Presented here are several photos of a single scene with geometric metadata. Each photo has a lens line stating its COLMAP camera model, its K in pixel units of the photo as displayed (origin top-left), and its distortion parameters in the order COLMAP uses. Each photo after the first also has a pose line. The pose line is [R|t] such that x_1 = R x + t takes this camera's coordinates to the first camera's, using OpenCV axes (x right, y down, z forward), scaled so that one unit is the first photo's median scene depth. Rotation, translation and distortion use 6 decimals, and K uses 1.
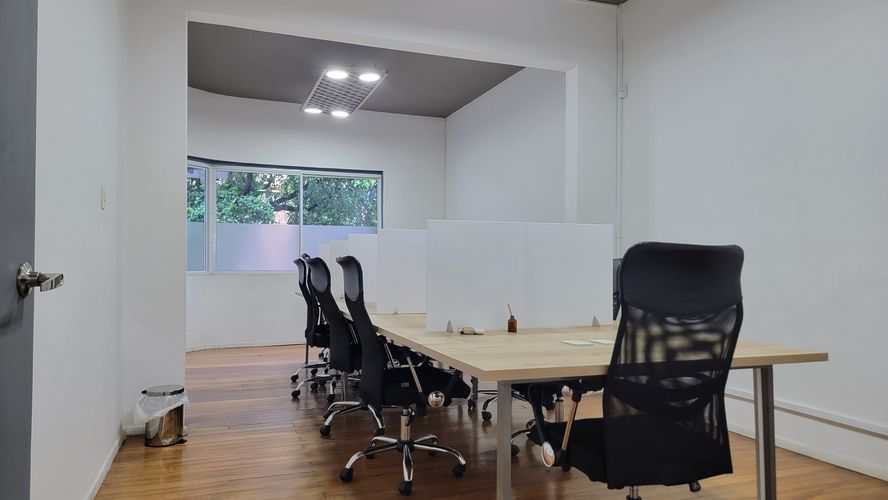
lens RADIAL K [[613.4, 0, 444.0], [0, 613.4, 250.0], [0, 0, 1]] dist [0.091125, -0.076793]
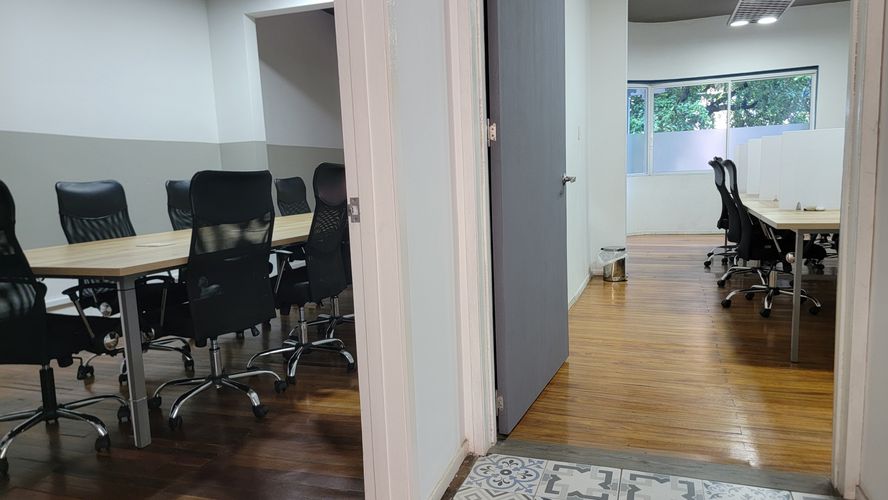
lens RADIAL K [[613.4, 0, 444.0], [0, 613.4, 250.0], [0, 0, 1]] dist [0.091125, -0.076793]
pose [[0.769163, 0.047339, -0.637297, 0.166720], [0.054537, 0.988752, 0.139267, -0.012746], [0.636722, -0.141876, 0.757929, -0.351572]]
